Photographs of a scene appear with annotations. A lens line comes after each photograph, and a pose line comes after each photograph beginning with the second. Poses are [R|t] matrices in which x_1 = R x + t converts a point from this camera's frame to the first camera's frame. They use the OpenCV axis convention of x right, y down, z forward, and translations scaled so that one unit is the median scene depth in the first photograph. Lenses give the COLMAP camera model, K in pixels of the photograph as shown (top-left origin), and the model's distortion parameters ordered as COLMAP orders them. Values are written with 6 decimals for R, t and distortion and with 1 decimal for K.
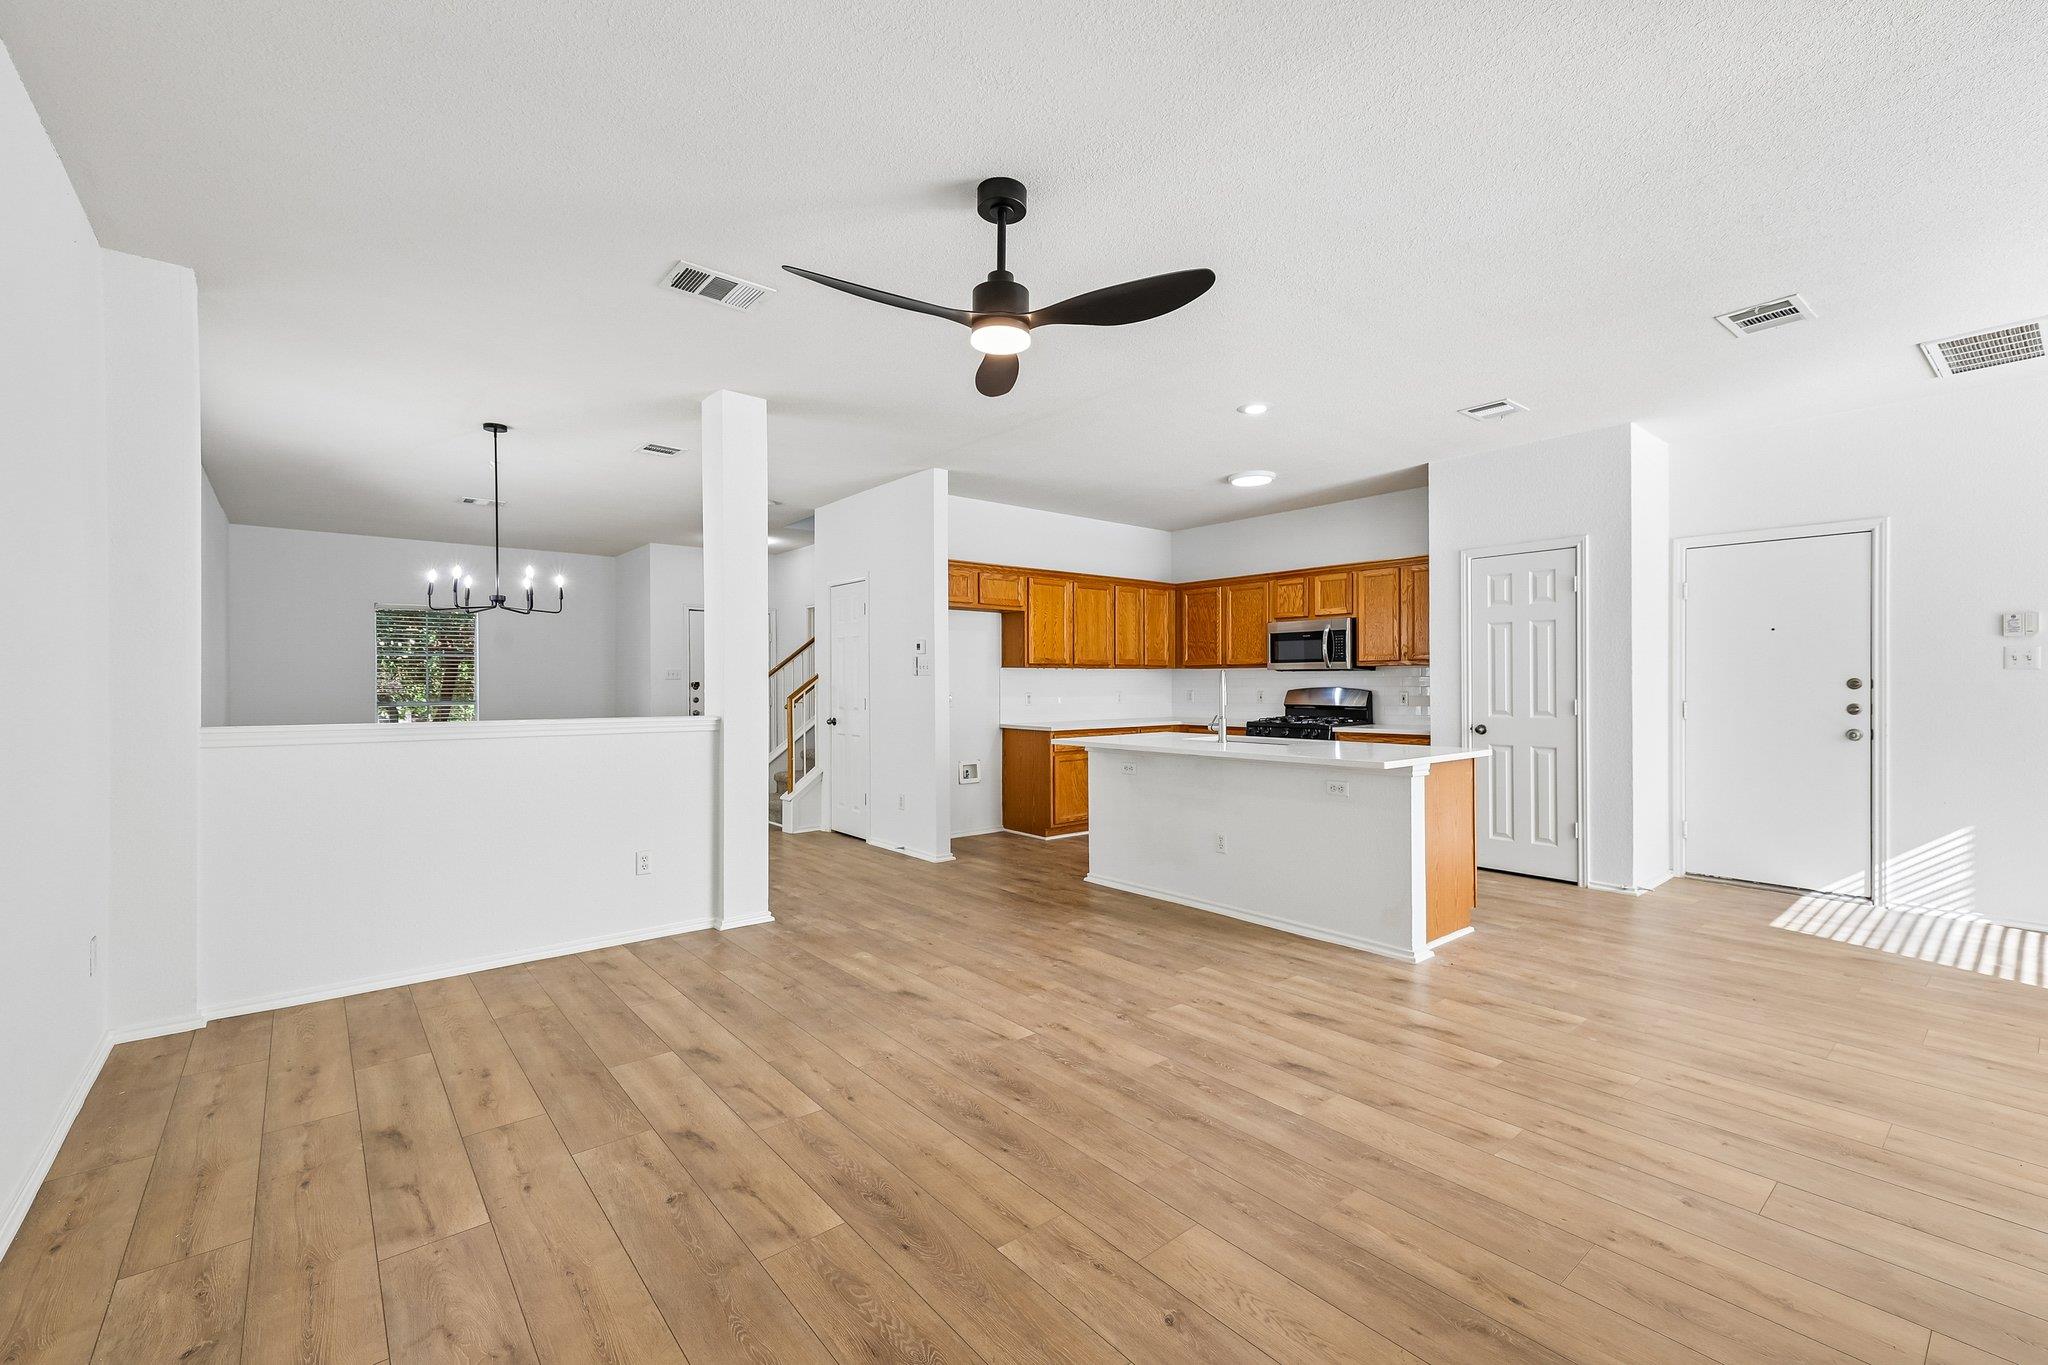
lens RADIAL K [[860.7, 0, 1024.0], [0, 860.7, 682.5], [0, 0, 1]] dist [0.014931, -0.000001]
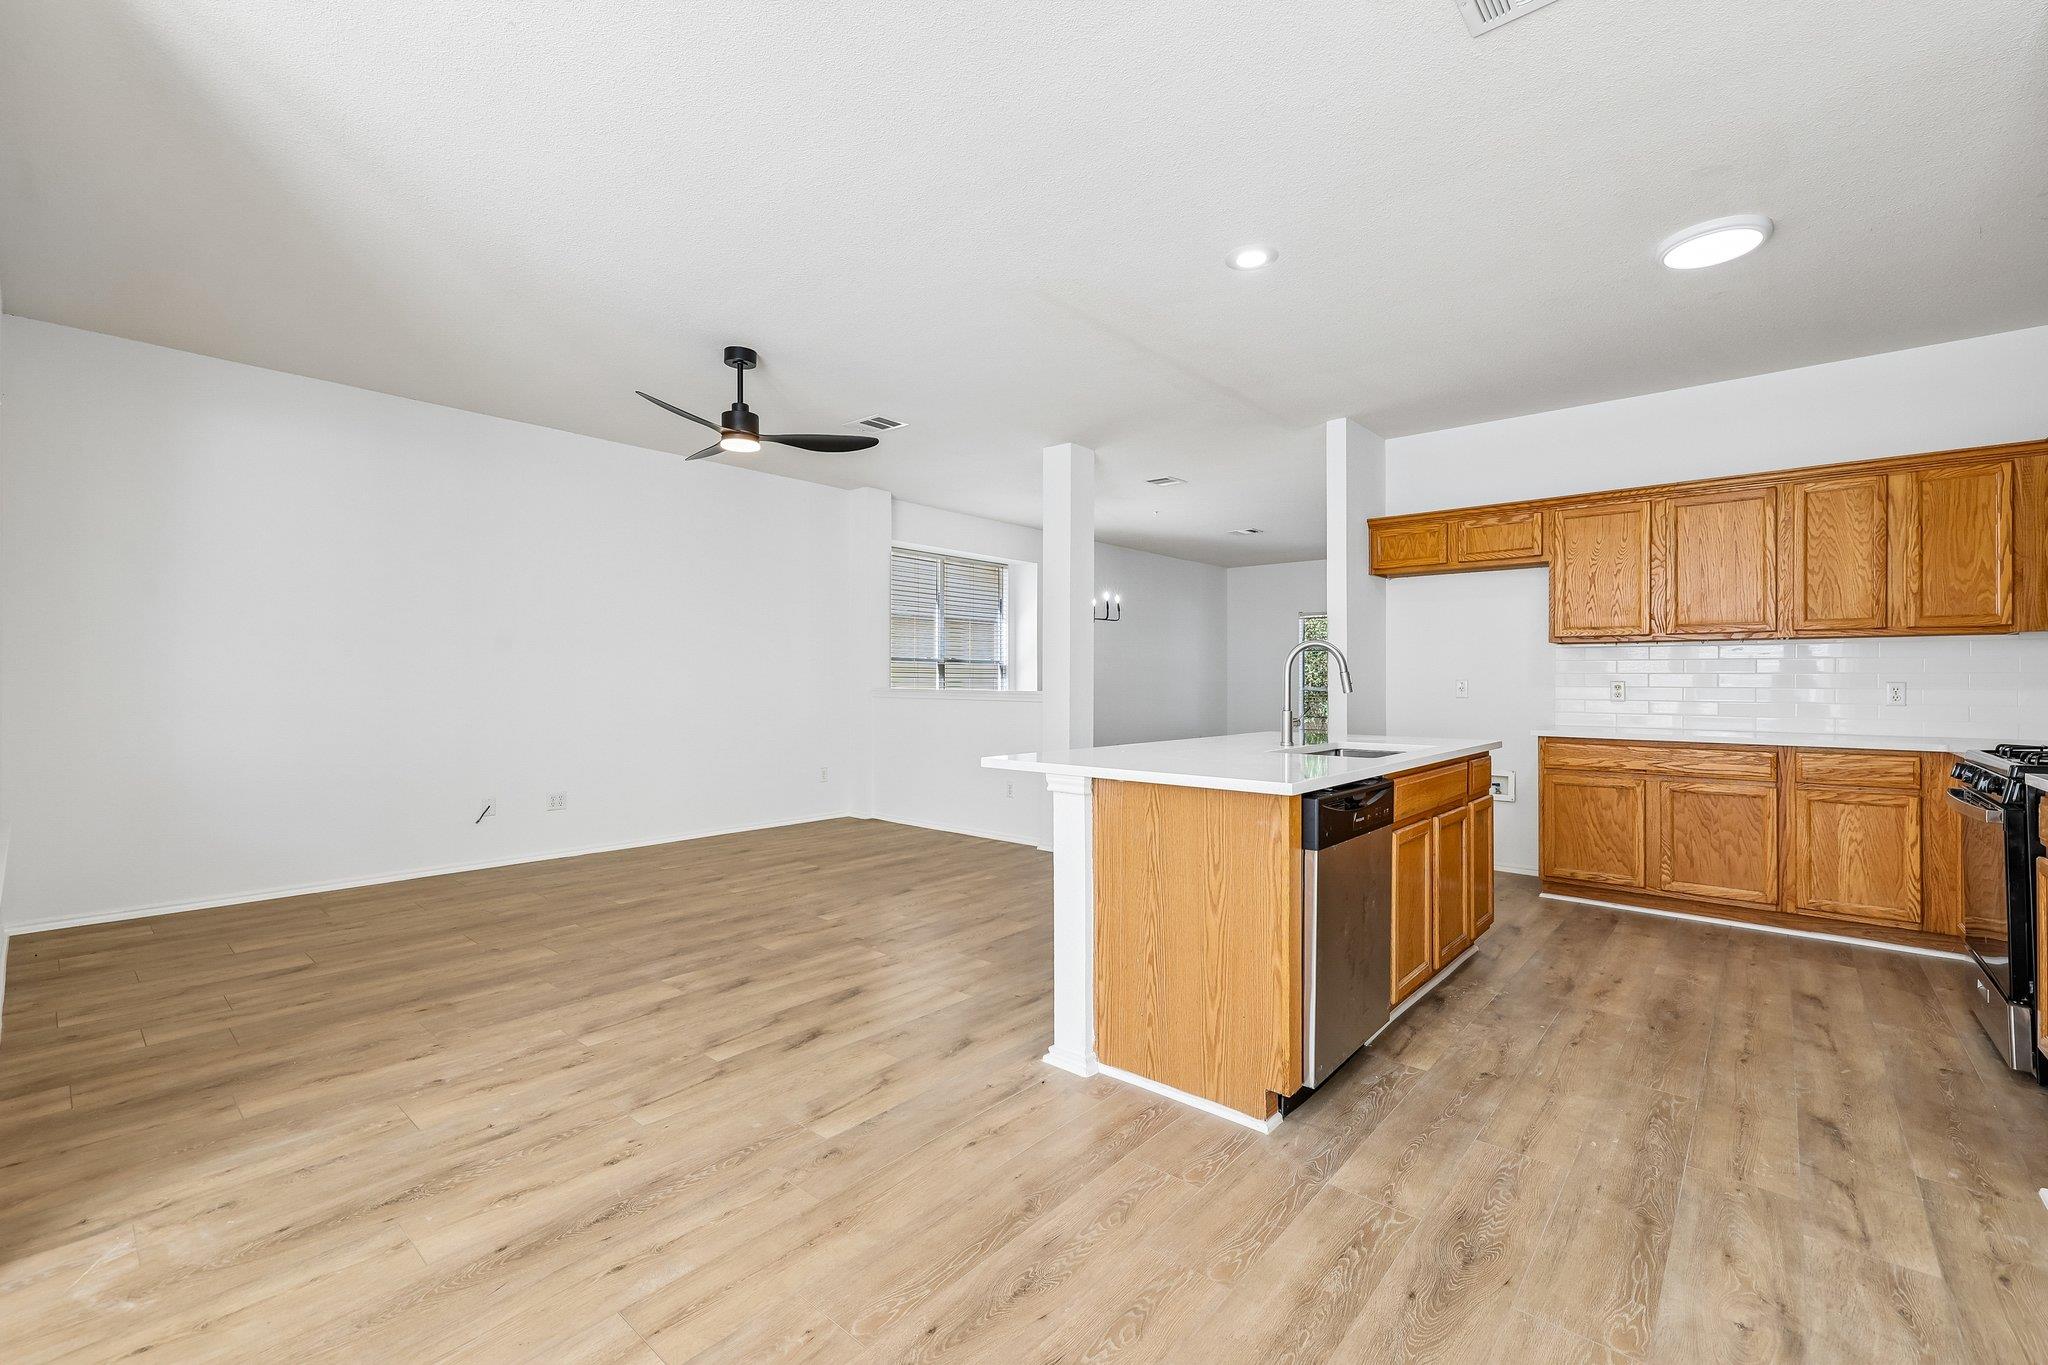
lens RADIAL K [[860.3, 0, 1028.1], [0, 860.3, 679.2], [0, 0, 1]] dist [-0.000809, -0.000446]
pose [[0.164514, 0.002839, -0.986371, 0.640079], [-0.002702, 0.999993, 0.002427, 0.011151], [0.986371, 0.002266, 0.164521, 0.498180]]
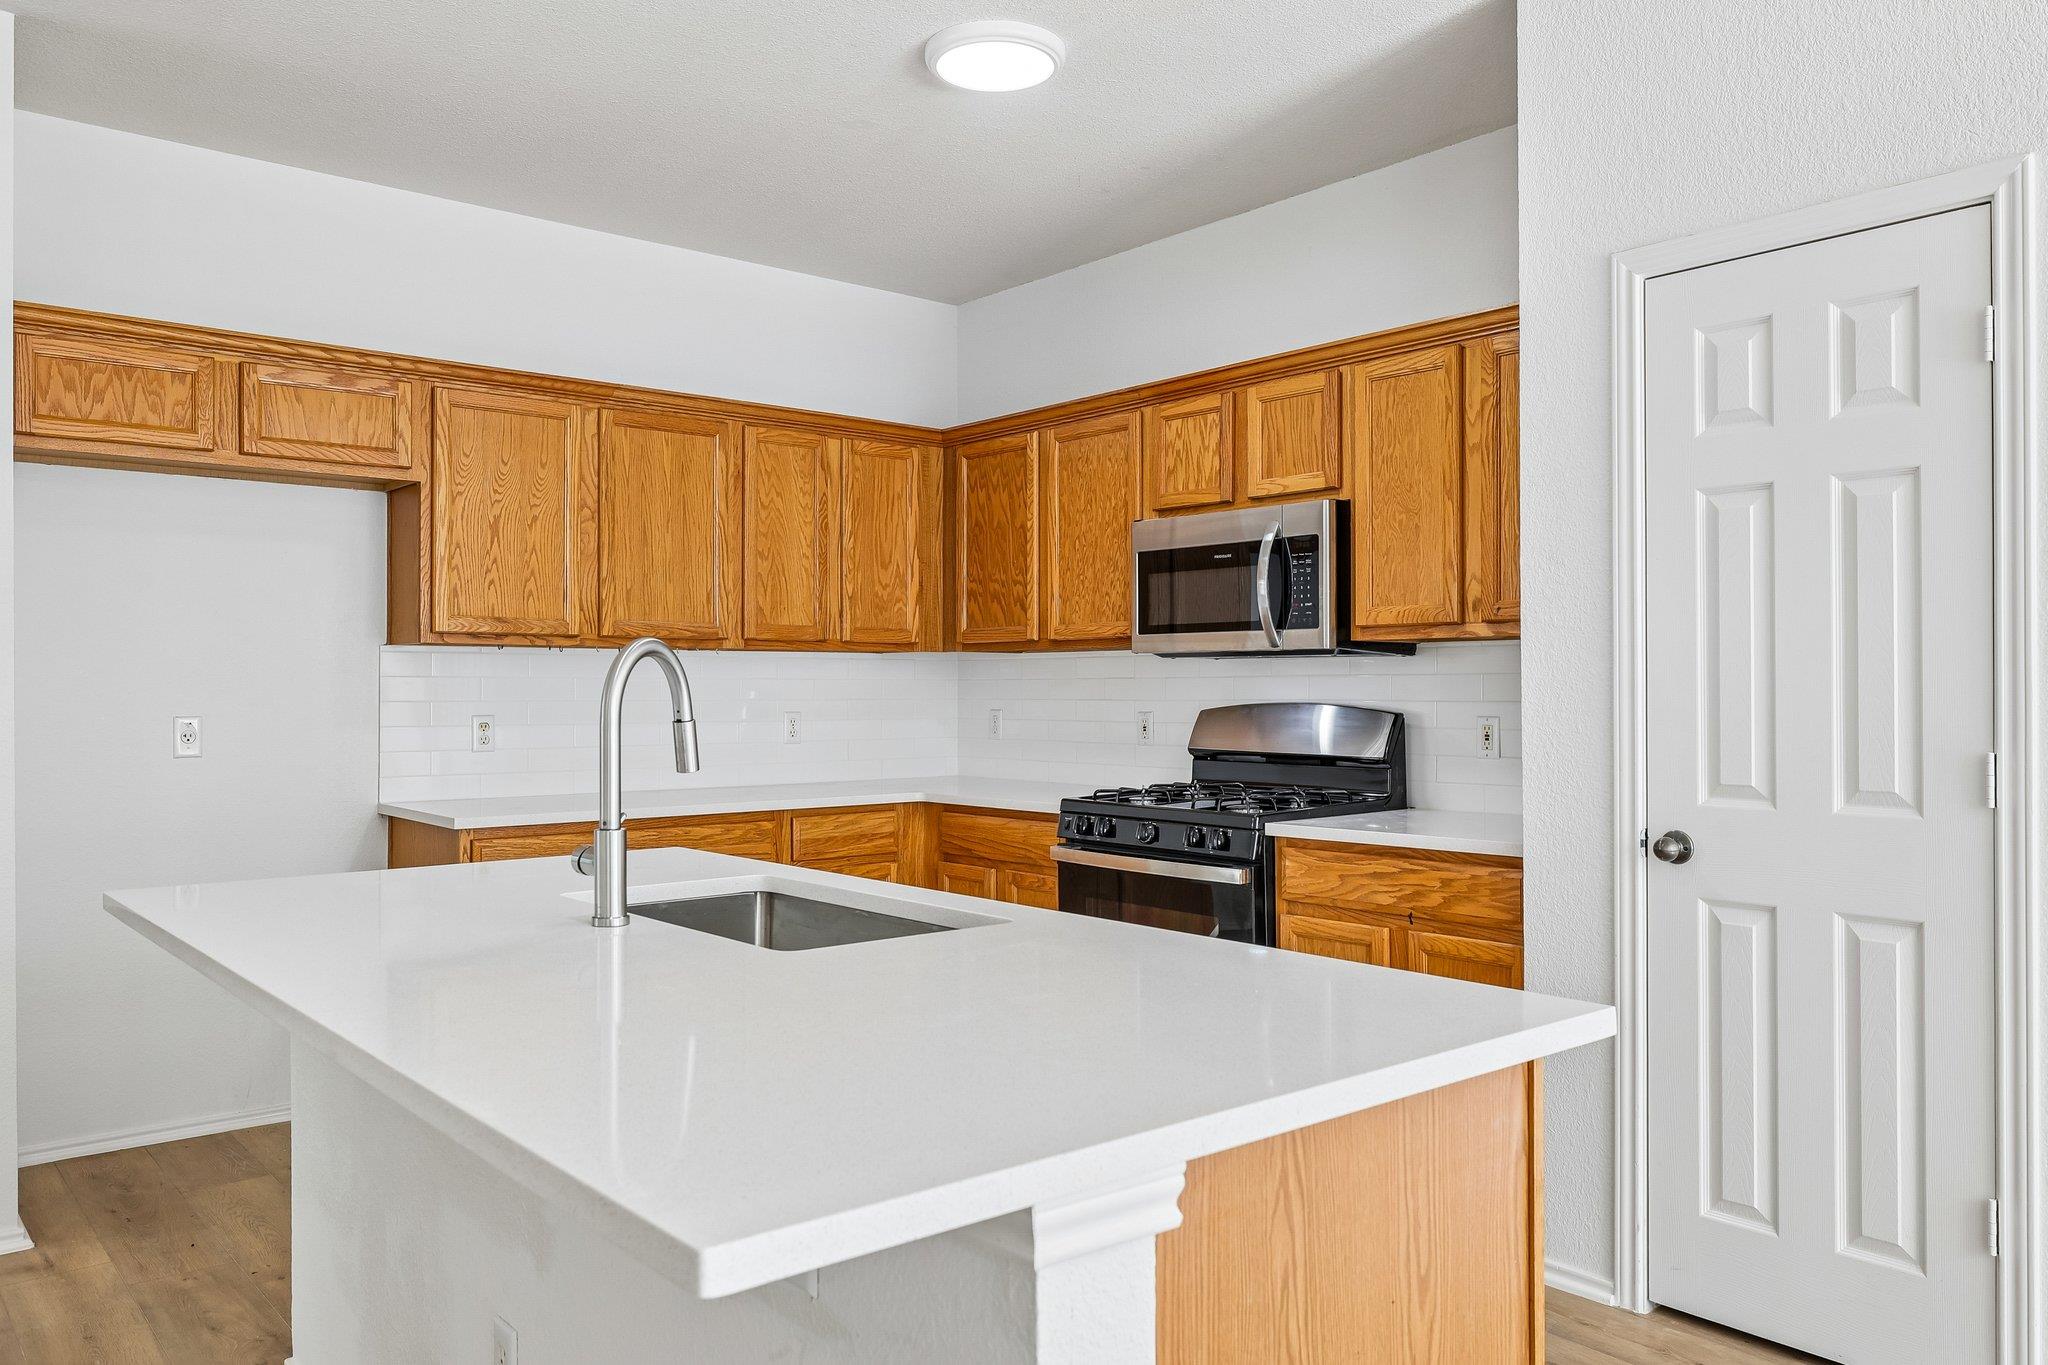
lens RADIAL K [[1492.3, 0, 1024.0], [0, 1492.3, 682.5], [0, 0, 1]] dist [-0.002622, 0.002075]
pose [[0.999983, 0.002340, 0.005361, 0.254687], [-0.002321, 0.999991, -0.003595, -0.000157], [-0.005370, 0.003582, 0.999979, 0.410928]]
